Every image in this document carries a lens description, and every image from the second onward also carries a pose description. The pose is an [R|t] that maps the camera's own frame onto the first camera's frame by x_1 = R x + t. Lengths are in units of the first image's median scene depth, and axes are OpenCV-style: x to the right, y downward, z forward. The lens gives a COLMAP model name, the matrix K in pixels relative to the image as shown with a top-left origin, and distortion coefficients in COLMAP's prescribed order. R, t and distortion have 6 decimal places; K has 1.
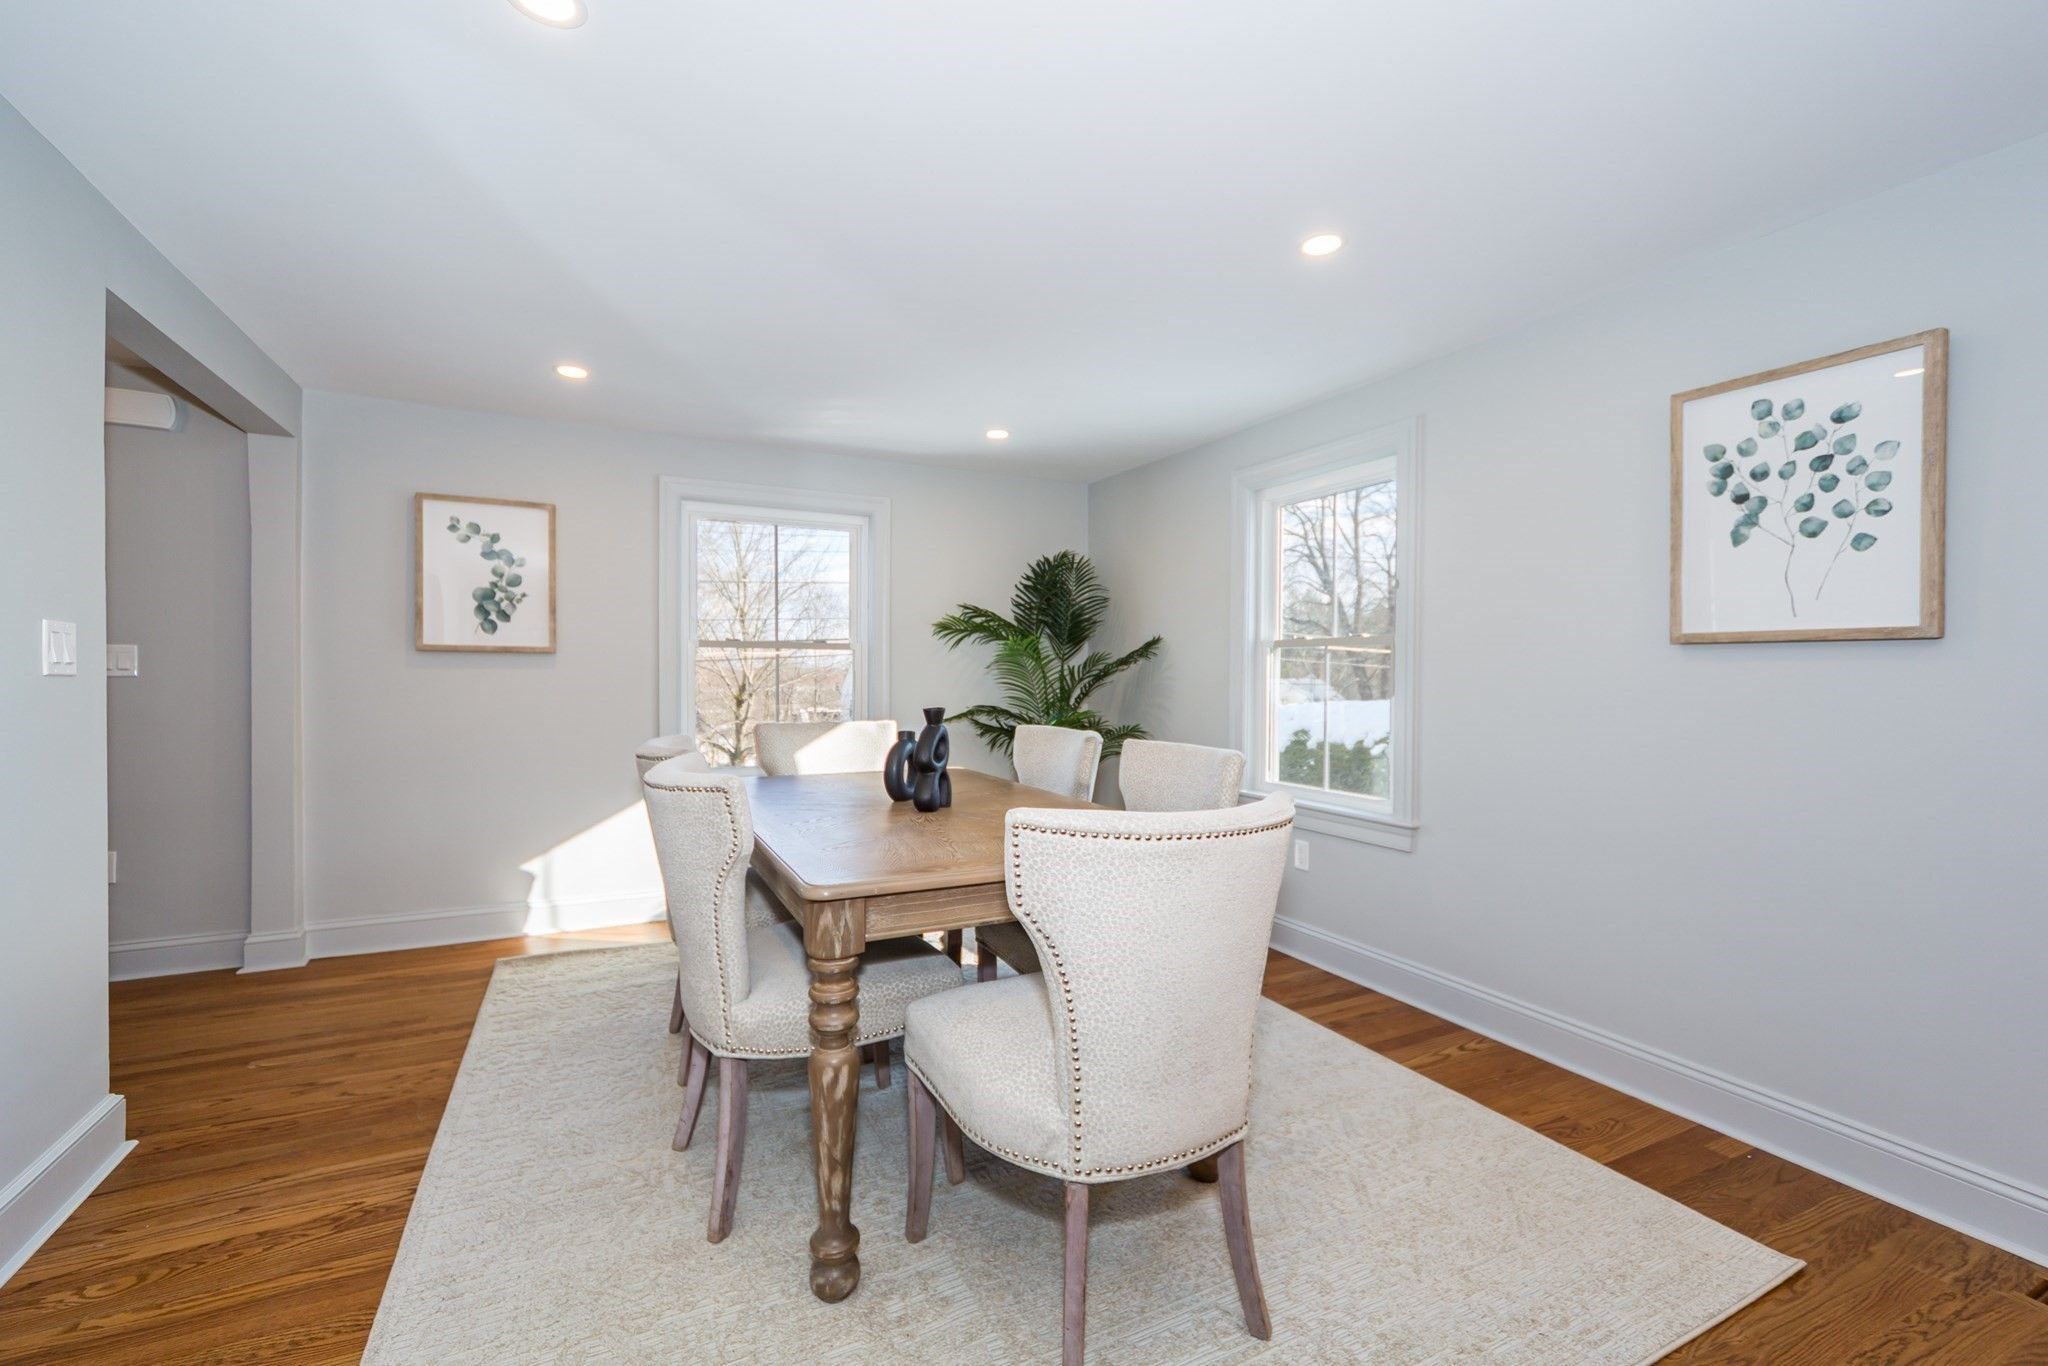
lens RADIAL K [[853.9, 0, 1039.8], [0, 853.9, 687.2], [0, 0, 1]] dist [0.007897, 0.000509]
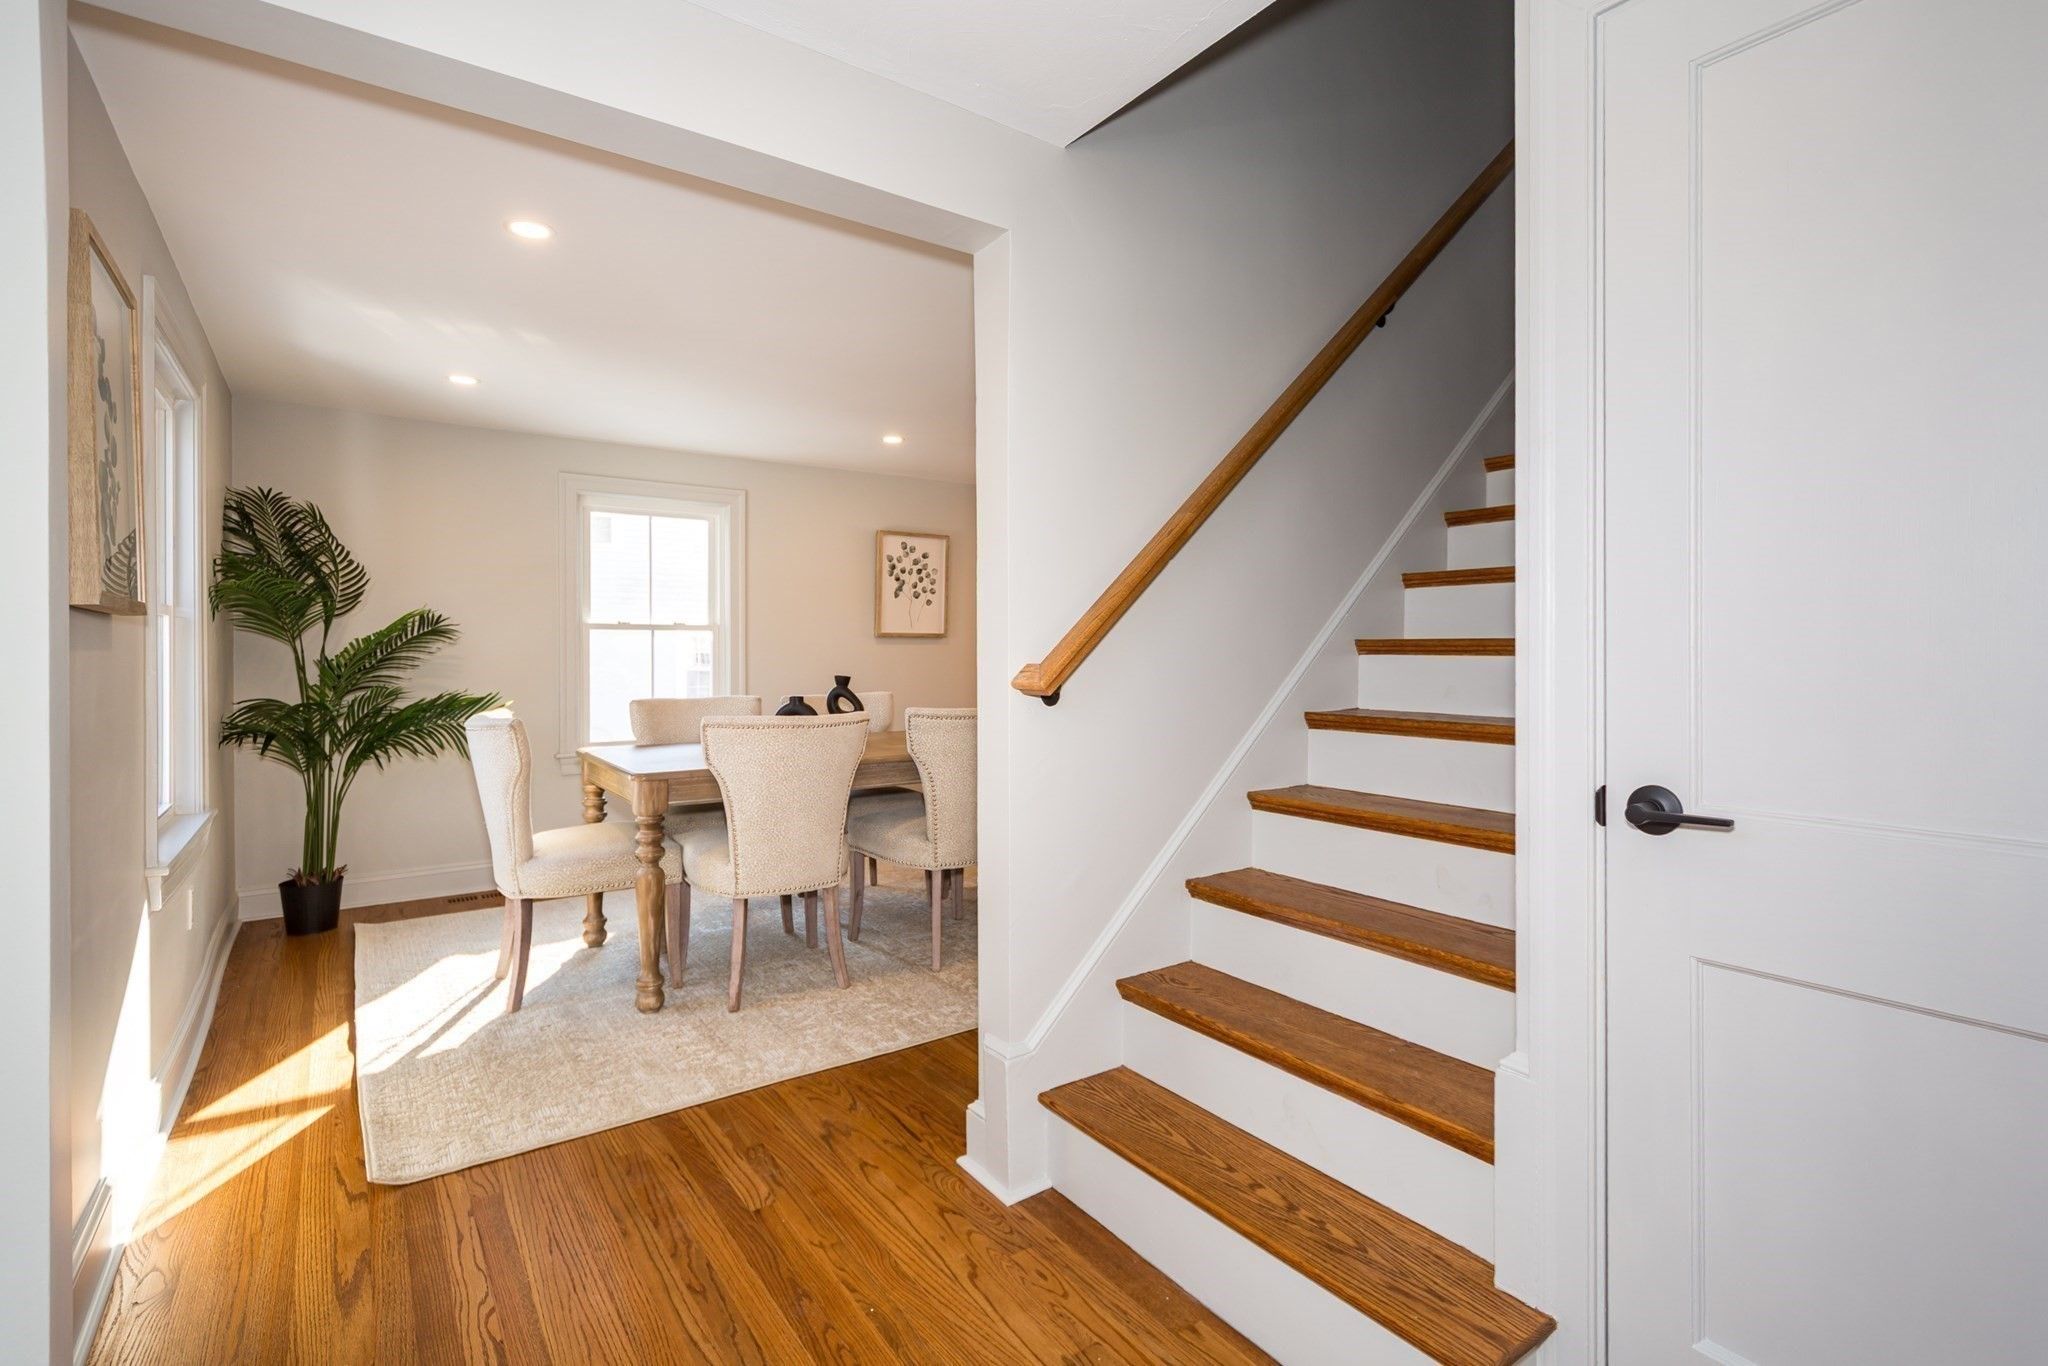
lens RADIAL K [[972.2, 0, 1013.6], [0, 972.2, 650.8], [0, 0, 1]] dist [0.002761, 0.000332]
pose [[-0.127572, -0.004872, 0.991817, -2.080464], [0.018889, 0.999795, 0.007341, -0.027215], [-0.991649, 0.019671, -0.127454, 1.059758]]
